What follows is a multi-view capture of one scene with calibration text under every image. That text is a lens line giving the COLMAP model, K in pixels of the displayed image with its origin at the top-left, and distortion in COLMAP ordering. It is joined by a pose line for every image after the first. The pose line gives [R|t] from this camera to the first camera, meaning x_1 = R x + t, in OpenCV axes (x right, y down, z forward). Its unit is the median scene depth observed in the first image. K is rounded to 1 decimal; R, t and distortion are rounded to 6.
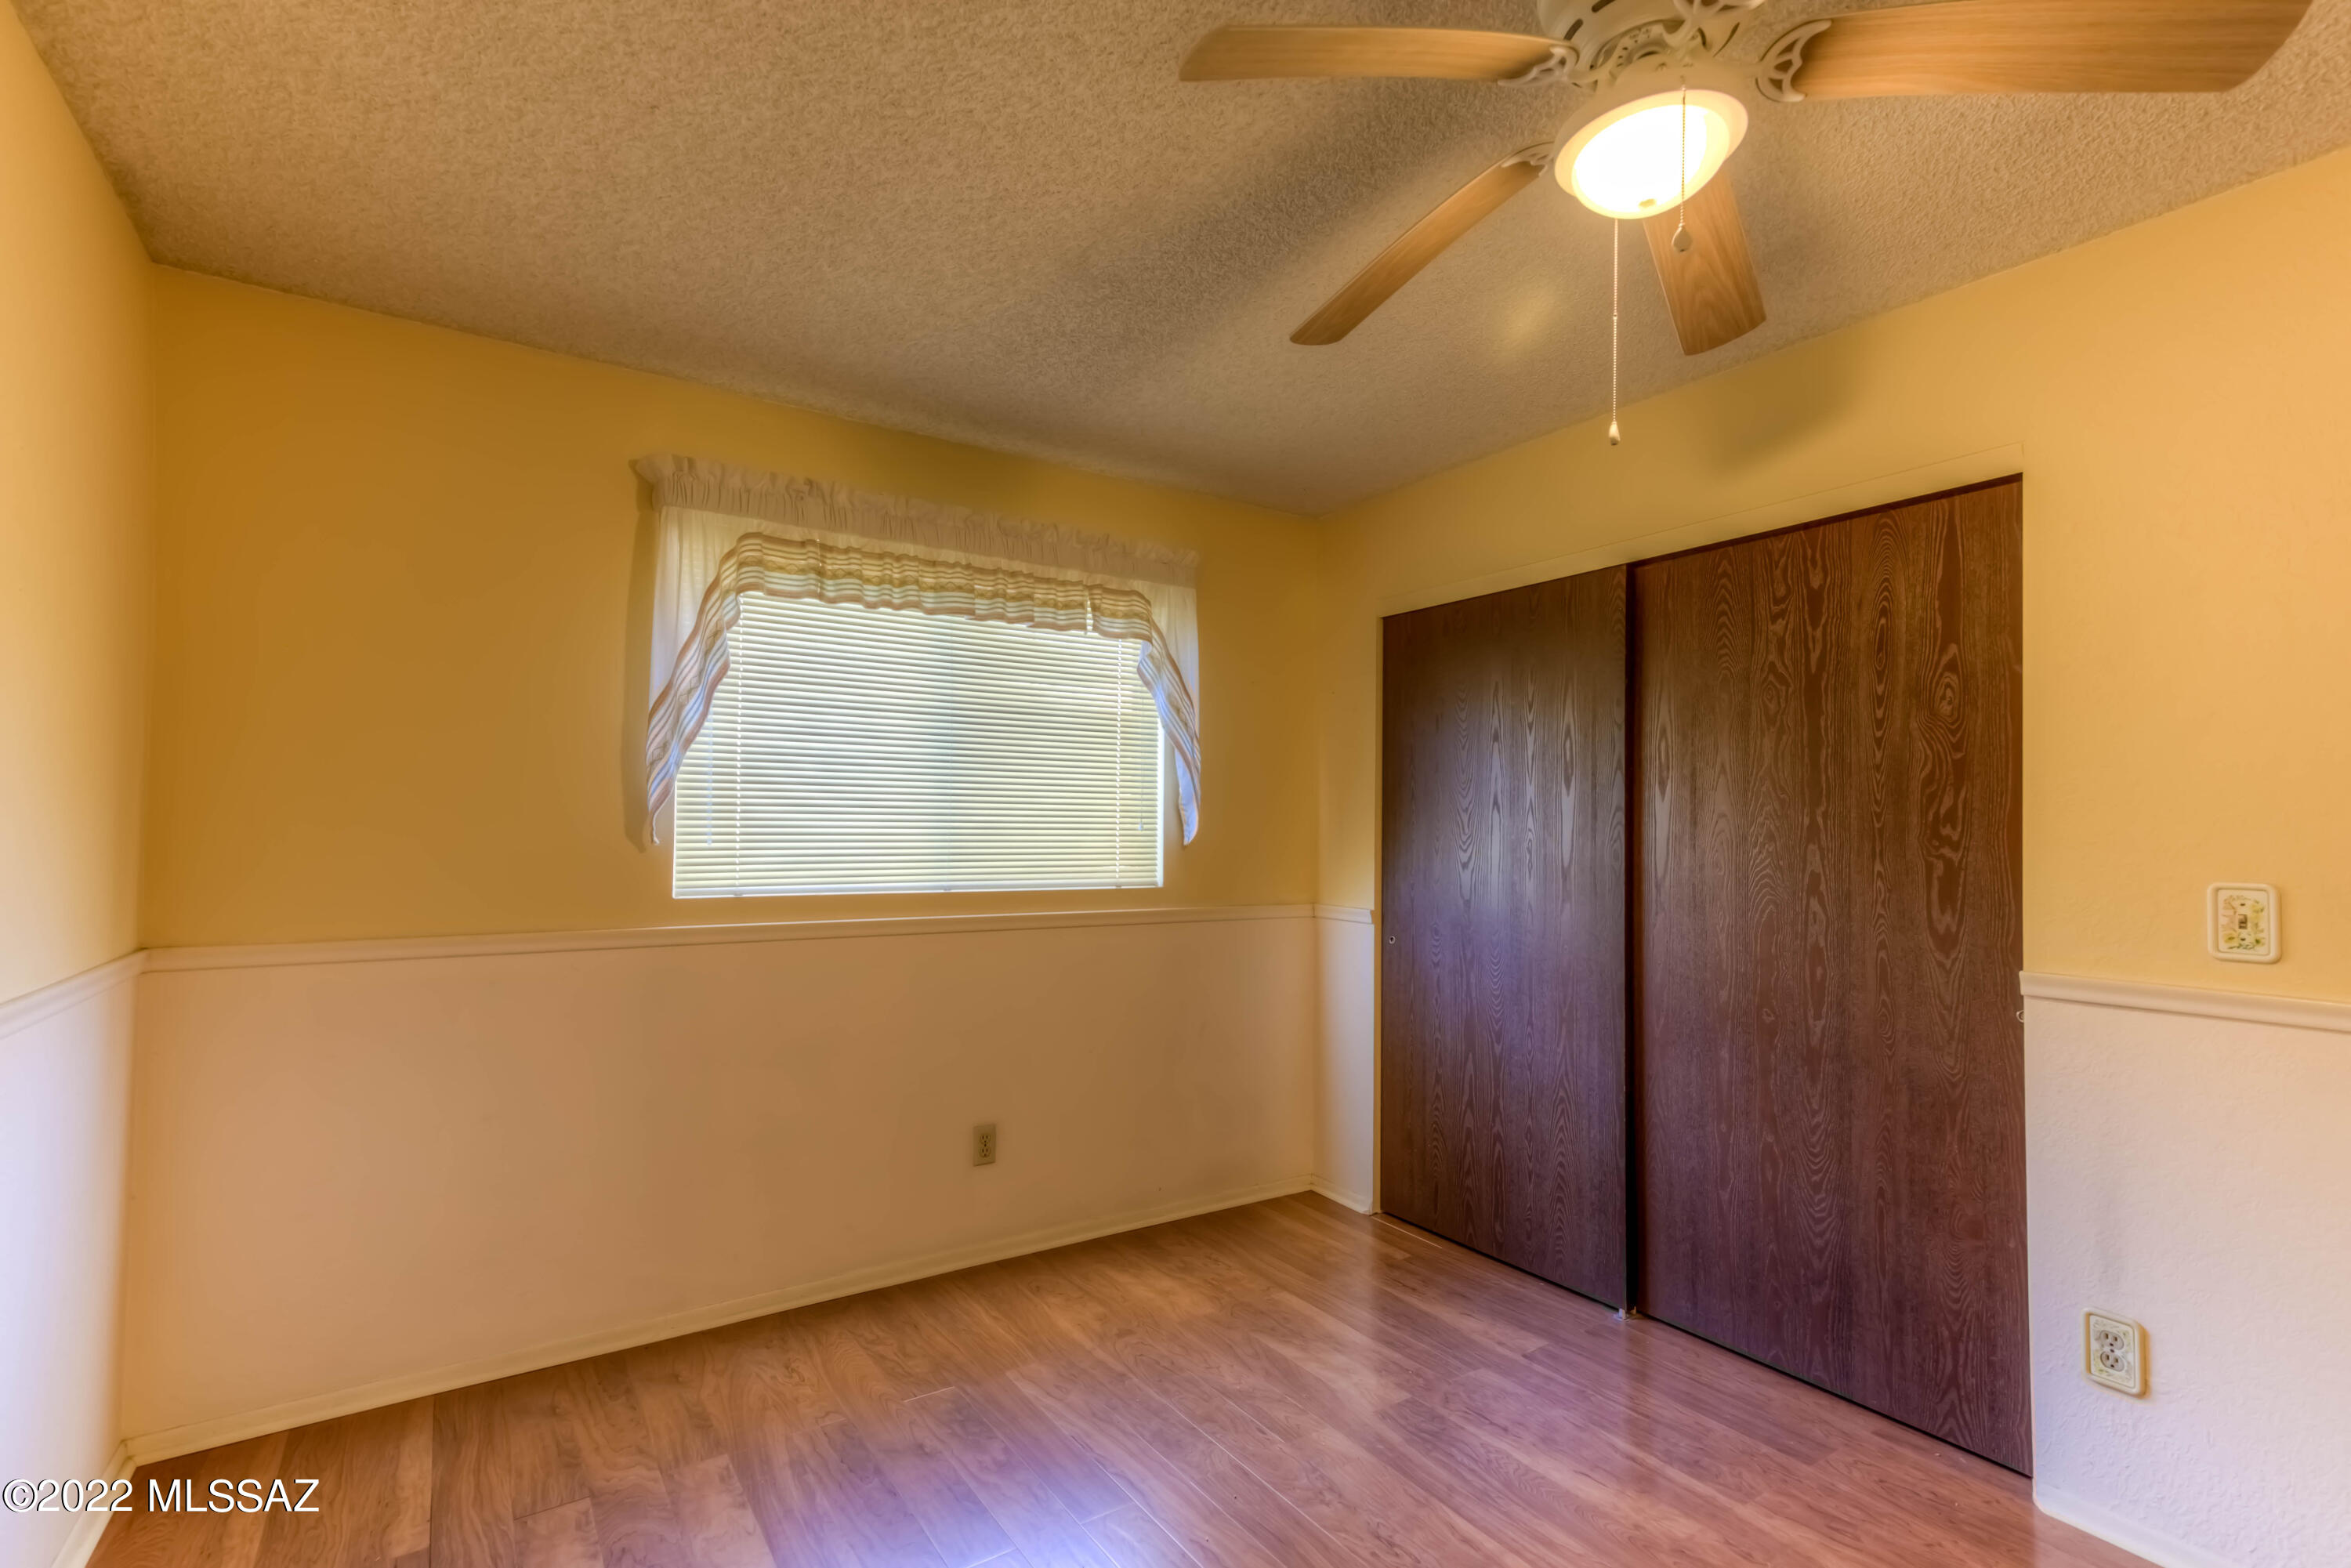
lens RADIAL K [[1150.3, 0, 1183.9], [0, 1150.3, 779.3], [0, 0, 1]] dist [0.026481, -0.000173]
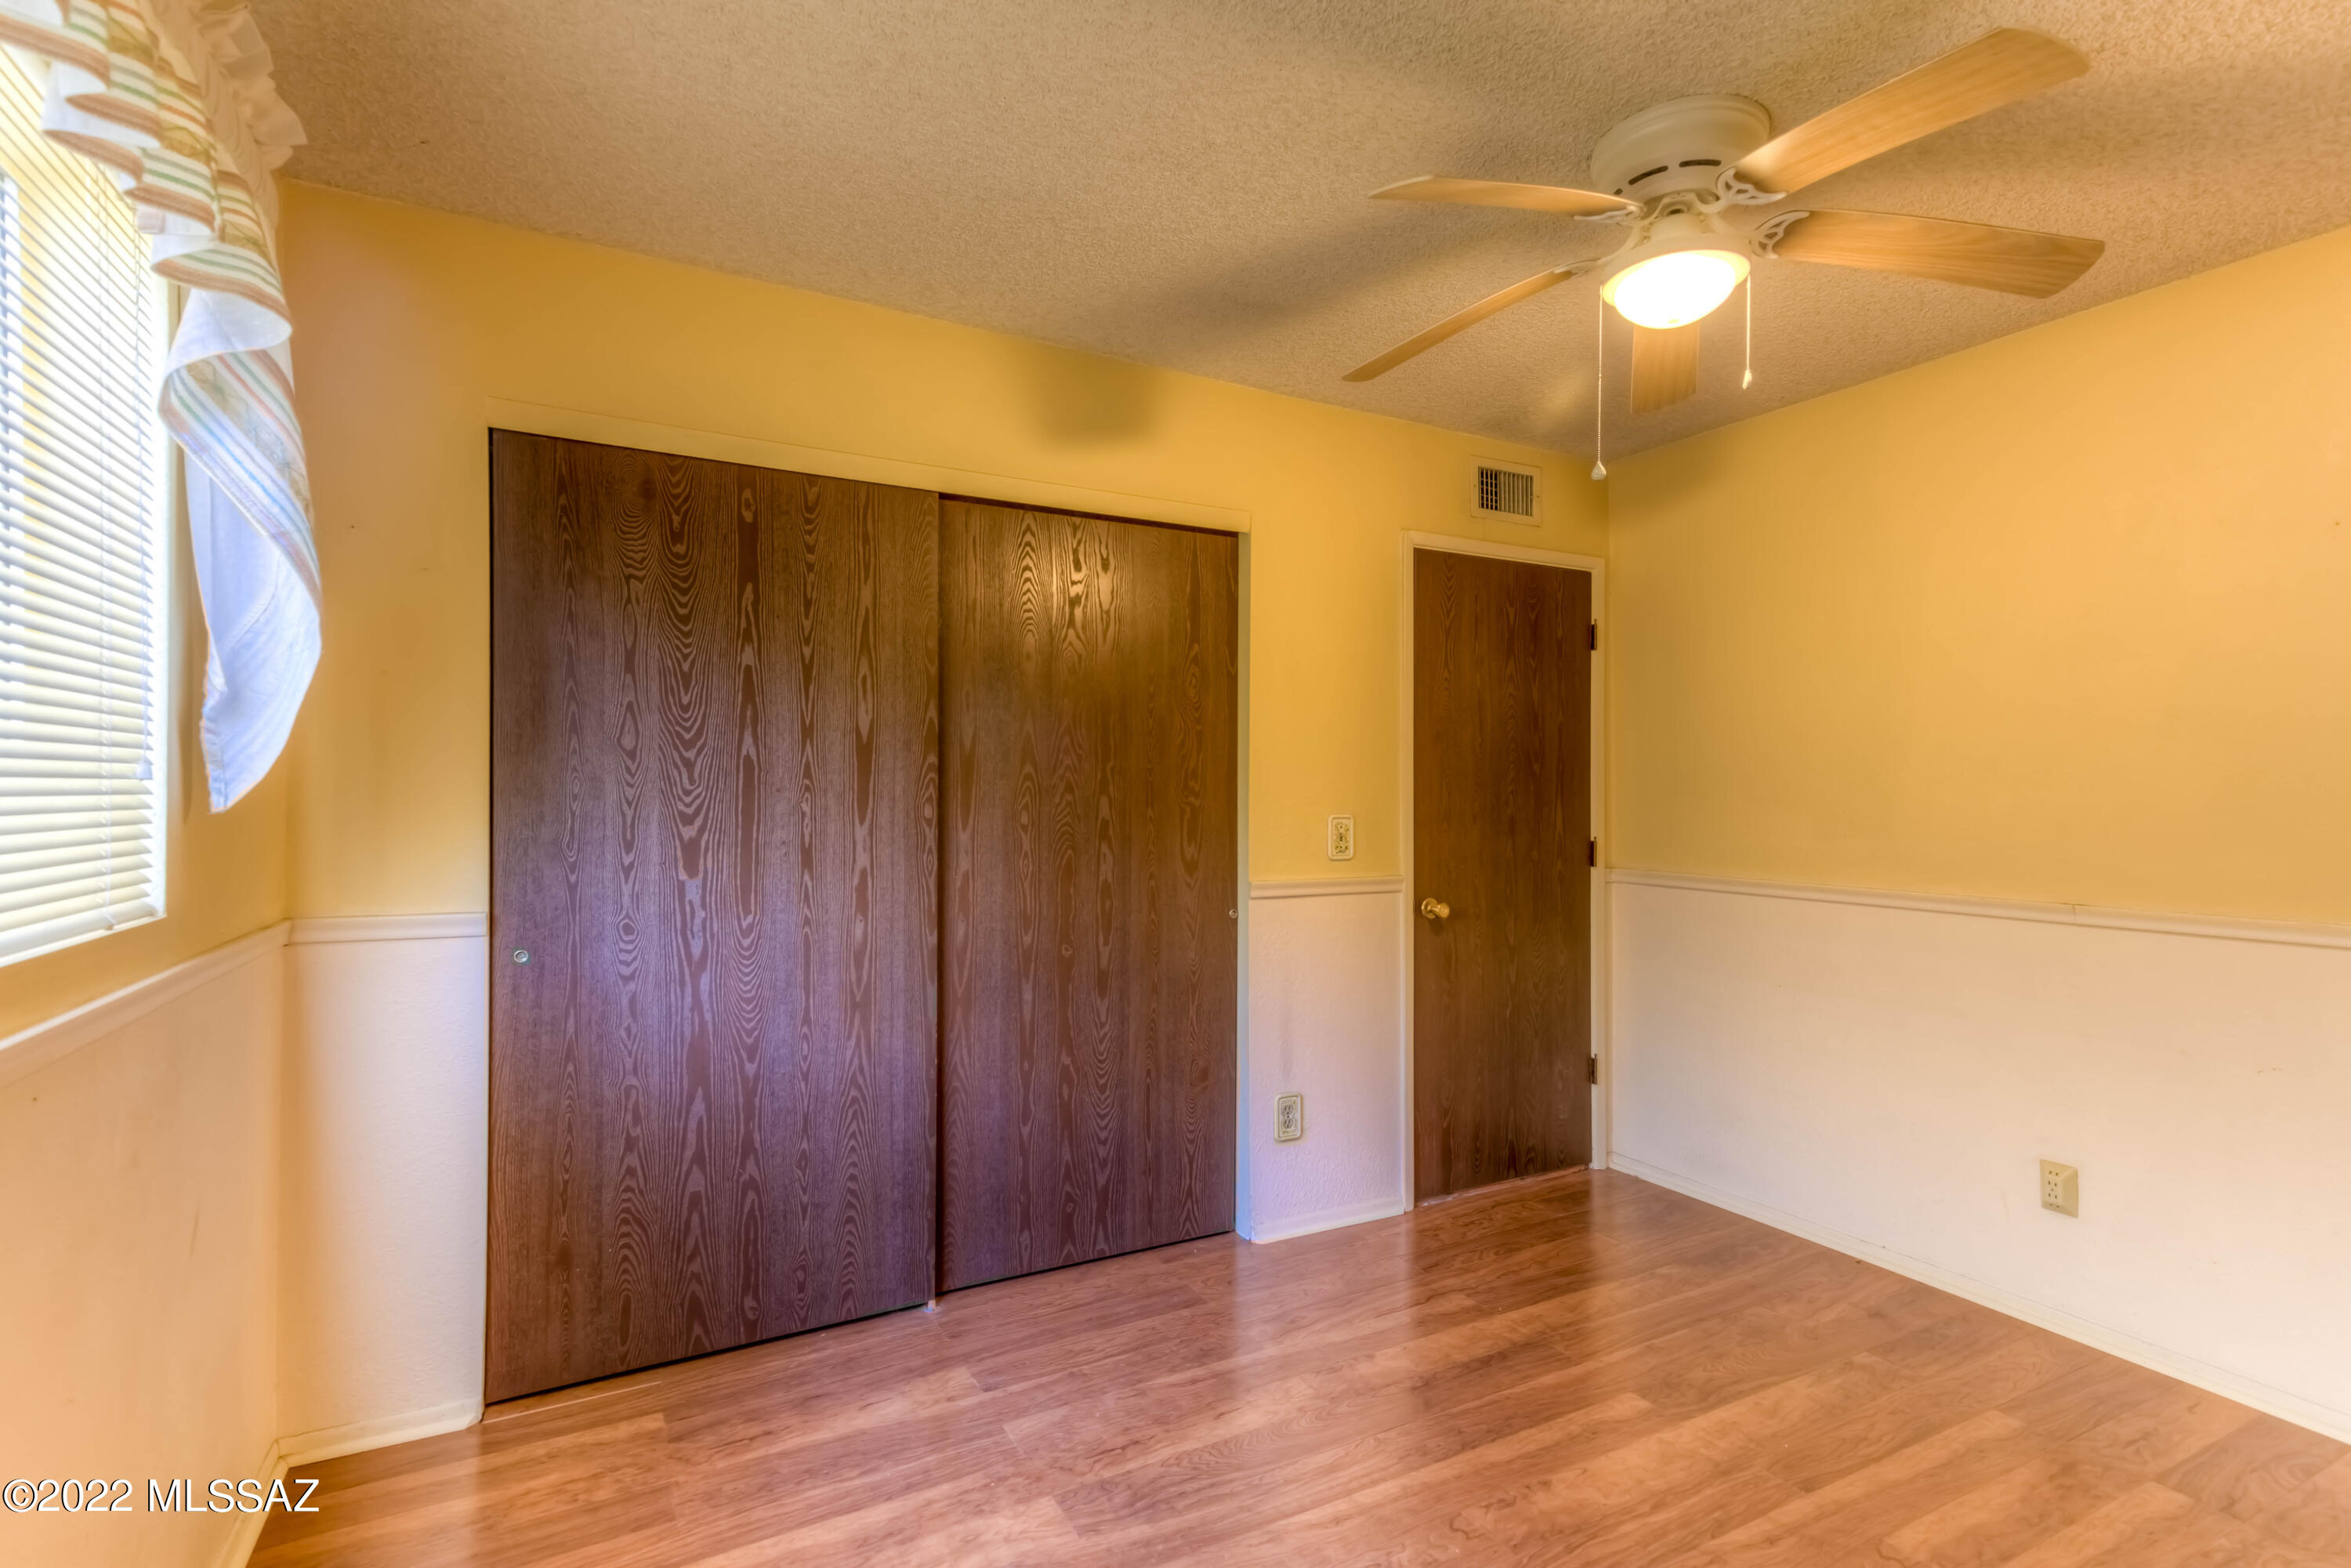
lens RADIAL K [[1067.3, 0, 1168.9], [0, 1067.3, 774.2], [0, 0, 1]] dist [0.024947, -0.000260]
pose [[0.085153, 0.010325, 0.996314, -0.510757], [-0.048829, 0.998788, -0.006177, 0.038313], [-0.995171, -0.048123, 0.085554, 0.838349]]
